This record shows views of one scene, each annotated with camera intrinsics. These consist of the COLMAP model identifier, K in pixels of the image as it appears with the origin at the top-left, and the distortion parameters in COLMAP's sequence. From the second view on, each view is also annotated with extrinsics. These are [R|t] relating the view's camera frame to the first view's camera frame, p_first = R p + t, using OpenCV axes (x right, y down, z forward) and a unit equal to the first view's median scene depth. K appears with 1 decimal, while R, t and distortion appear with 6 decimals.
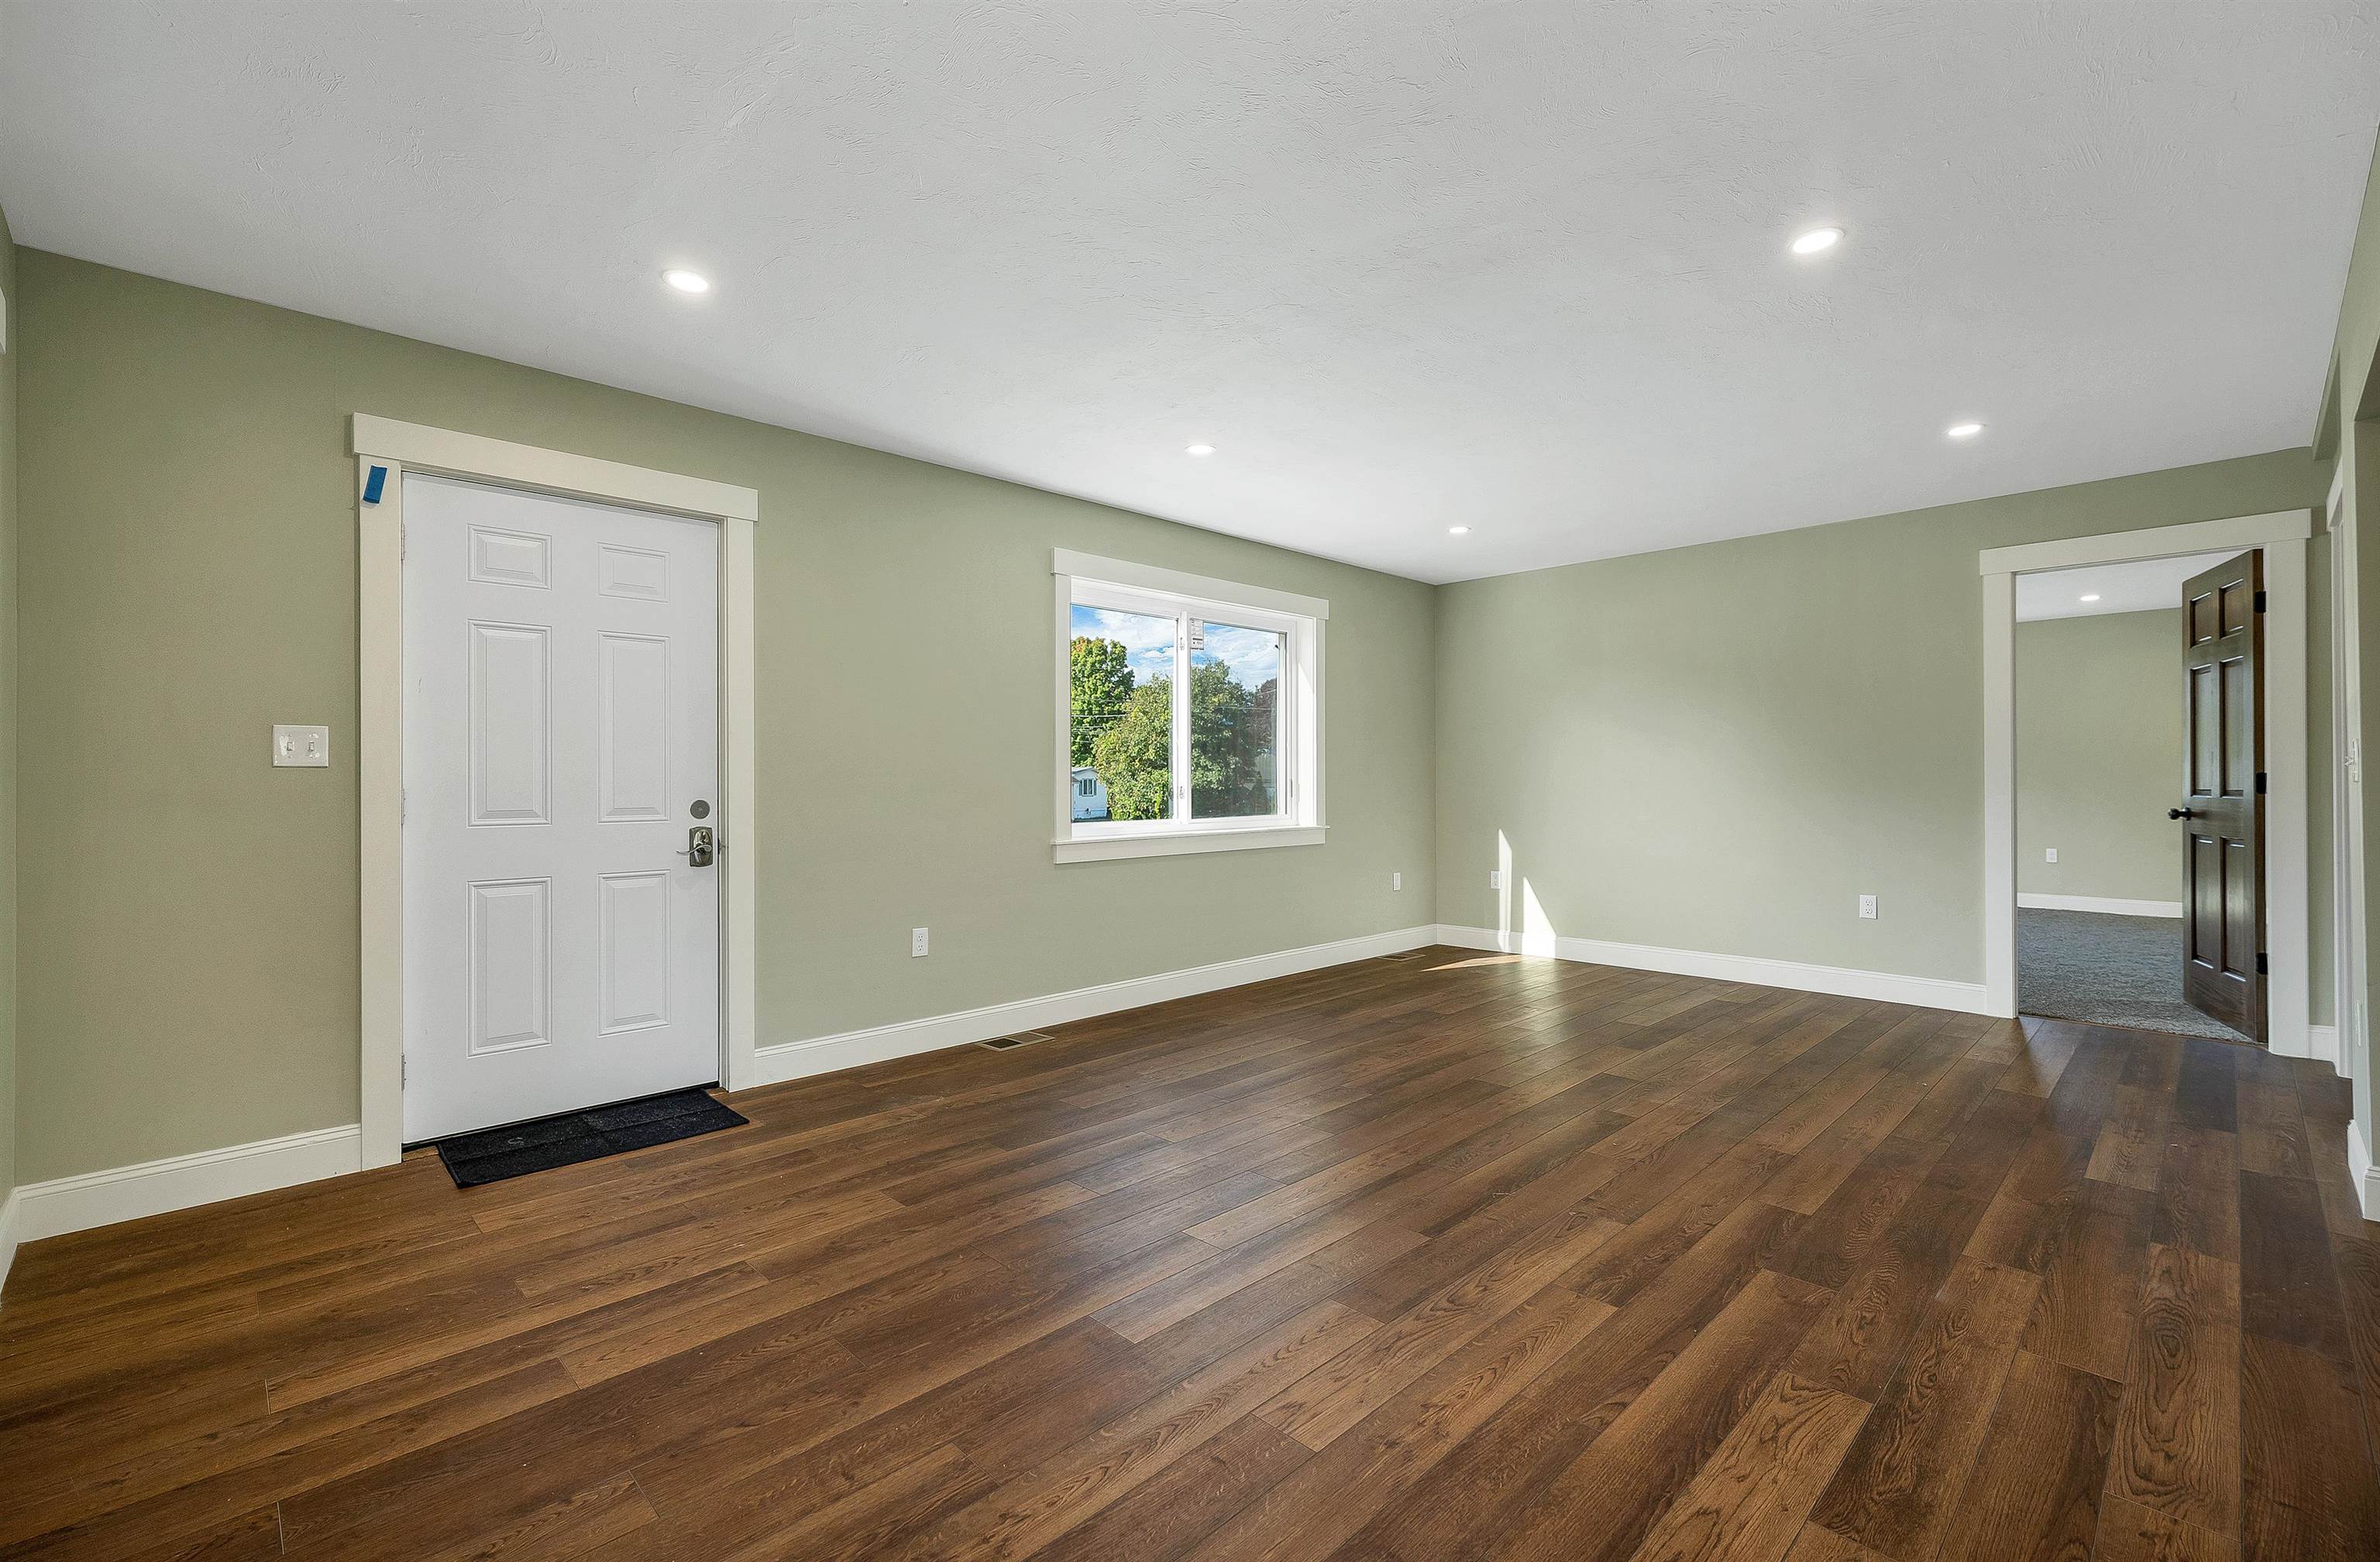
lens RADIAL K [[1013.5, 0, 1187.8], [0, 1013.5, 783.8], [0, 0, 1]] dist [0.000680, 0.000118]
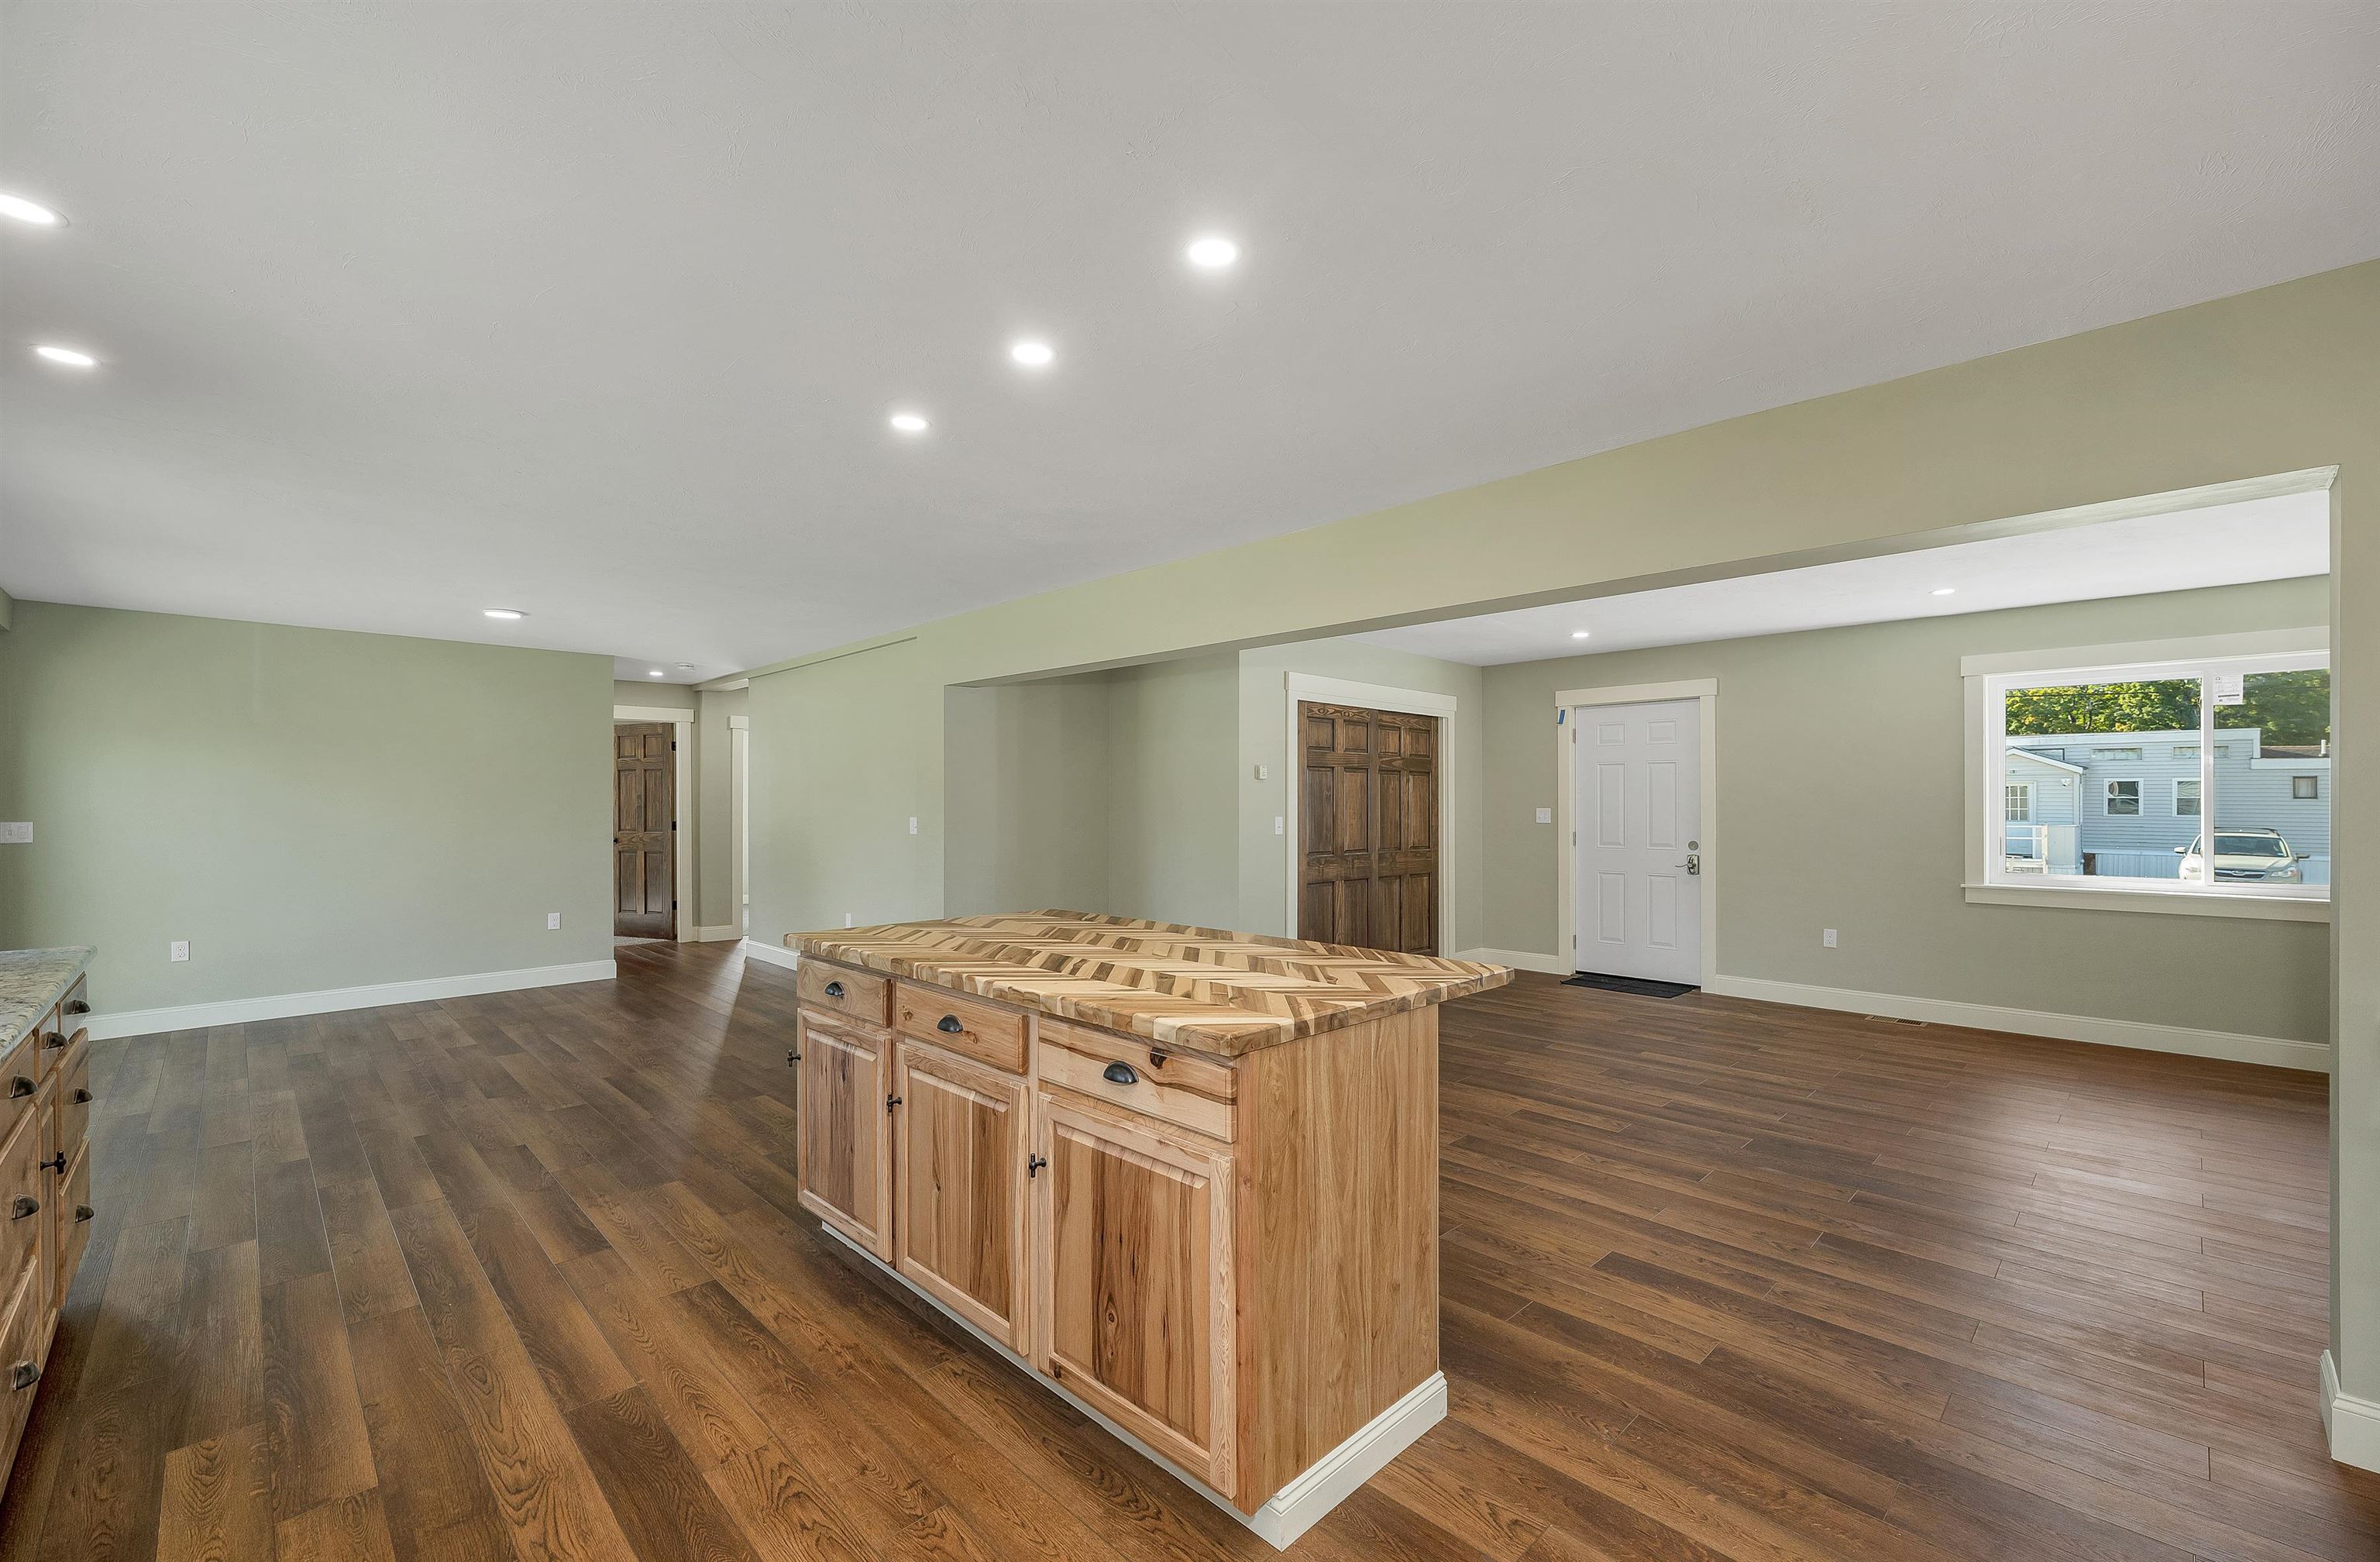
lens RADIAL K [[983.0, 0, 1190.8], [0, 983.0, 817.0], [0, 0, 1]] dist [-0.001882, -0.000385]
pose [[-0.000242, 0.018381, -0.999831, 1.694468], [-0.000406, 0.999831, 0.018381, -0.077104], [1.000000, 0.000411, -0.000234, 0.029222]]
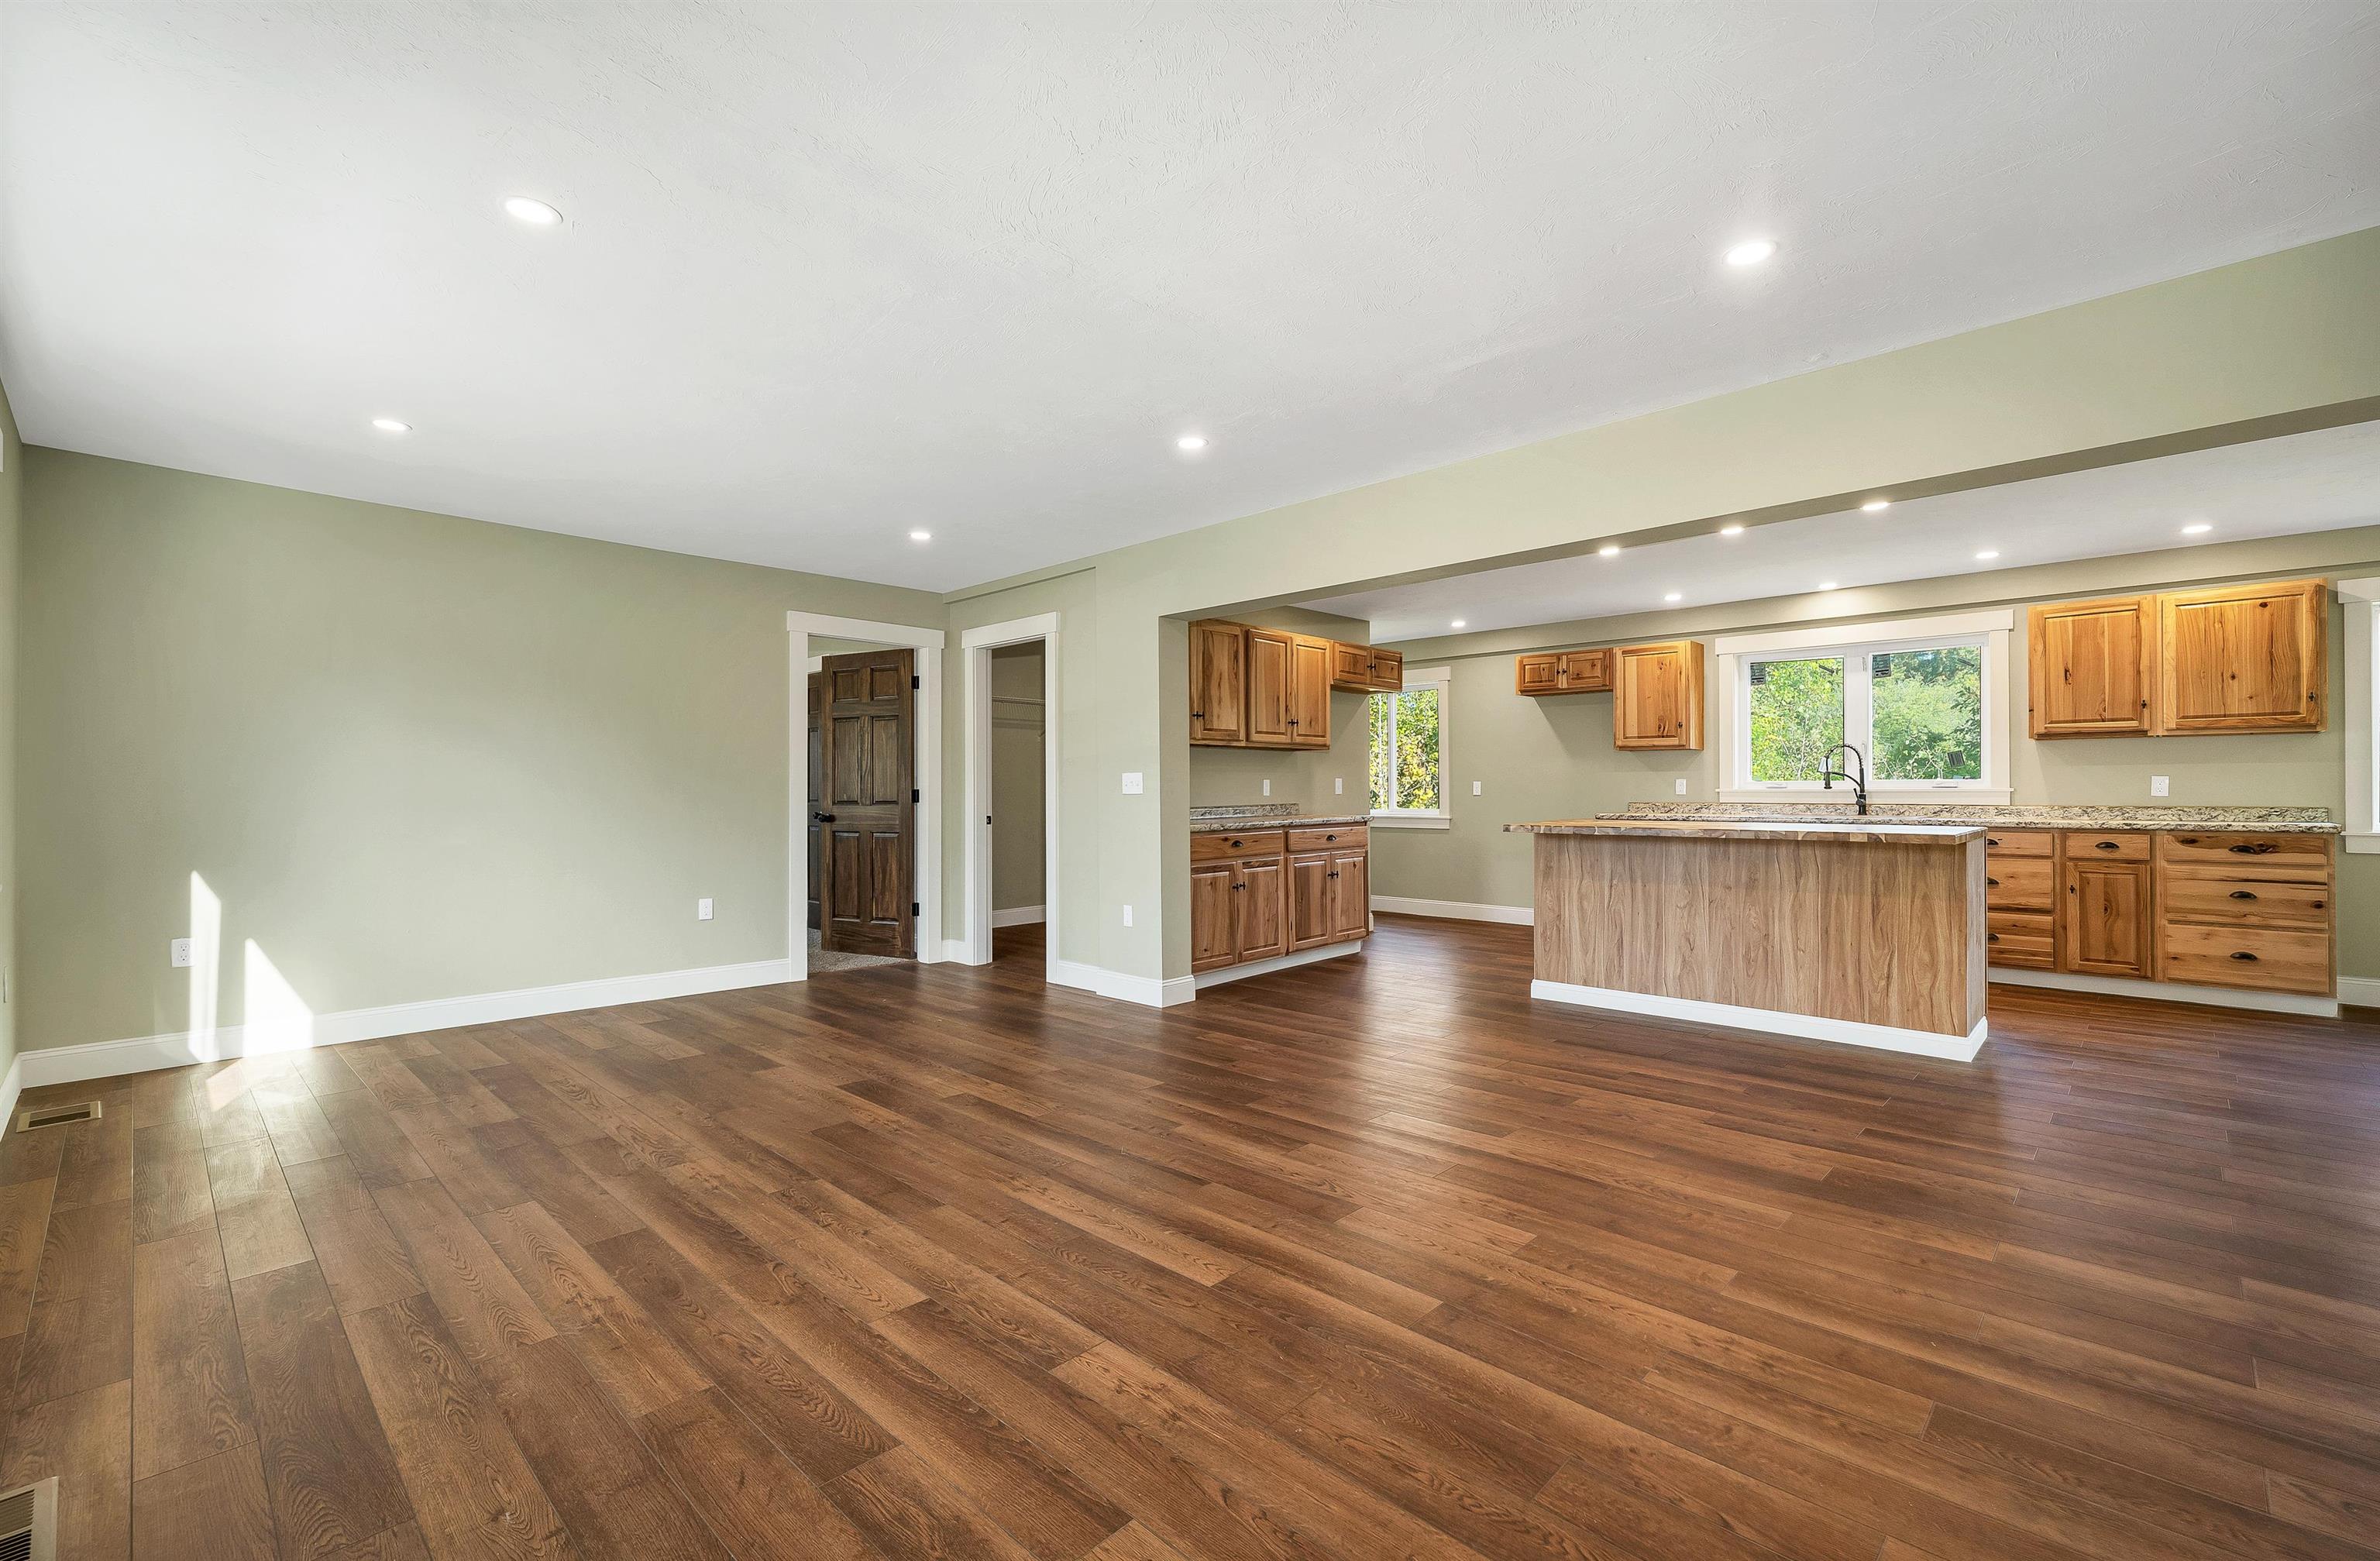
lens RADIAL K [[1013.4, 0, 1187.8], [0, 1013.4, 783.3], [0, 0, 1]] dist [0.000680, 0.000118]
pose [[-0.028021, 0.012308, 0.999532, -0.751845], [0.004349, 0.999916, -0.012190, 0.002257], [-0.999598, 0.004006, -0.028072, 0.855848]]
